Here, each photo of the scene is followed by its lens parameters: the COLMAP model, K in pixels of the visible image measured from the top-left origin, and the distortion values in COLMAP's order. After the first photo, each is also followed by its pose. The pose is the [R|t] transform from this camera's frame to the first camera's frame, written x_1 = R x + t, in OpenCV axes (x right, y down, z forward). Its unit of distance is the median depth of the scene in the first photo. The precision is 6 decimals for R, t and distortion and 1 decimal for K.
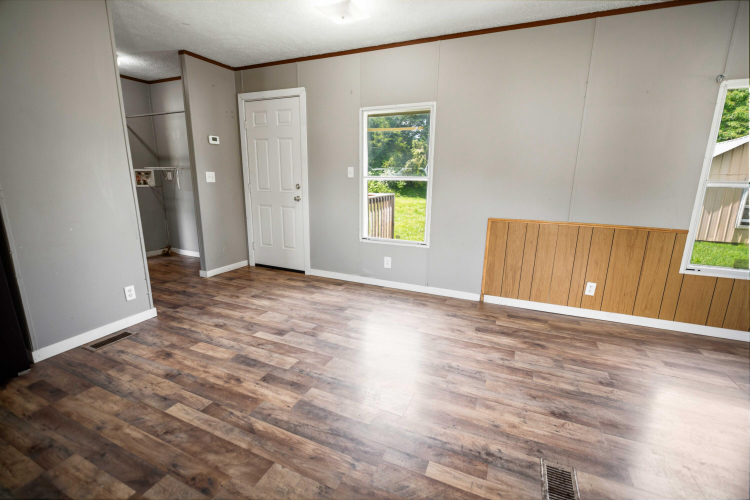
lens RADIAL K [[325.7, 0, 375.5], [0, 325.7, 251.4], [0, 0, 1]] dist [-0.007603, -0.001156]
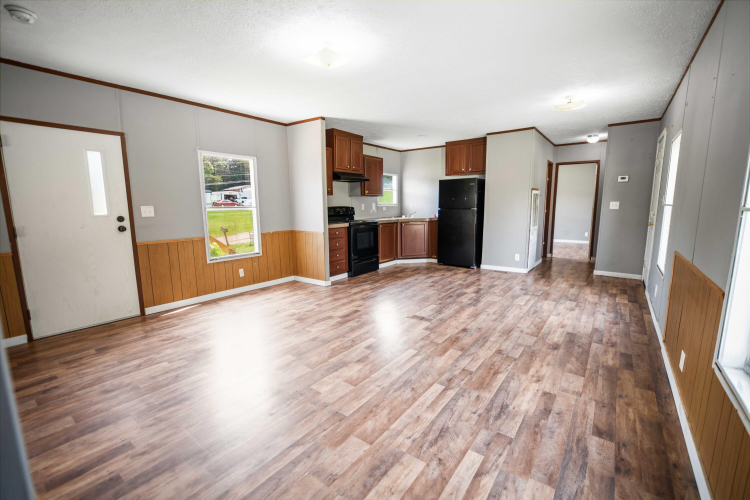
lens RADIAL K [[325.7, 0, 375.5], [0, 325.7, 251.4], [0, 0, 1]] dist [-0.007603, -0.001156]
pose [[-0.224326, 0.131118, -0.965653, 1.492347], [-0.215173, 0.959786, 0.180308, -0.095546], [0.950462, 0.248230, -0.187091, 0.460098]]
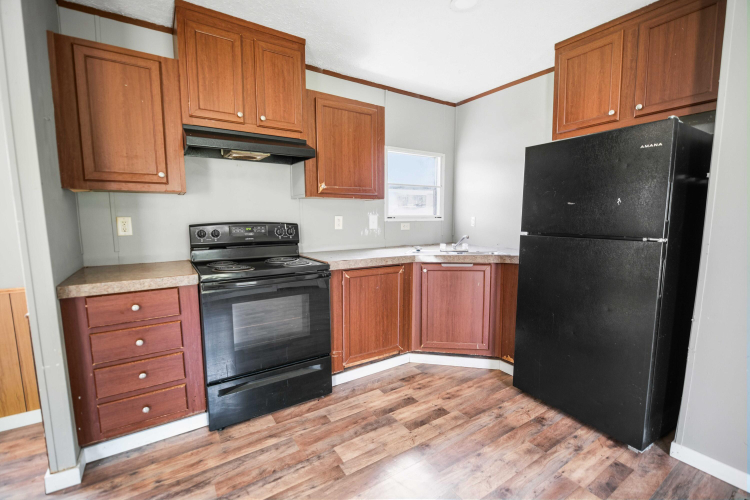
lens RADIAL K [[325.7, 0, 375.5], [0, 325.7, 251.4], [0, 0, 1]] dist [-0.007603, -0.001156]
pose [[-0.544517, 0.082152, -0.834717, -0.029240], [-0.196199, 0.955106, 0.221988, -0.126686], [0.815480, 0.284647, -0.503954, 0.498500]]
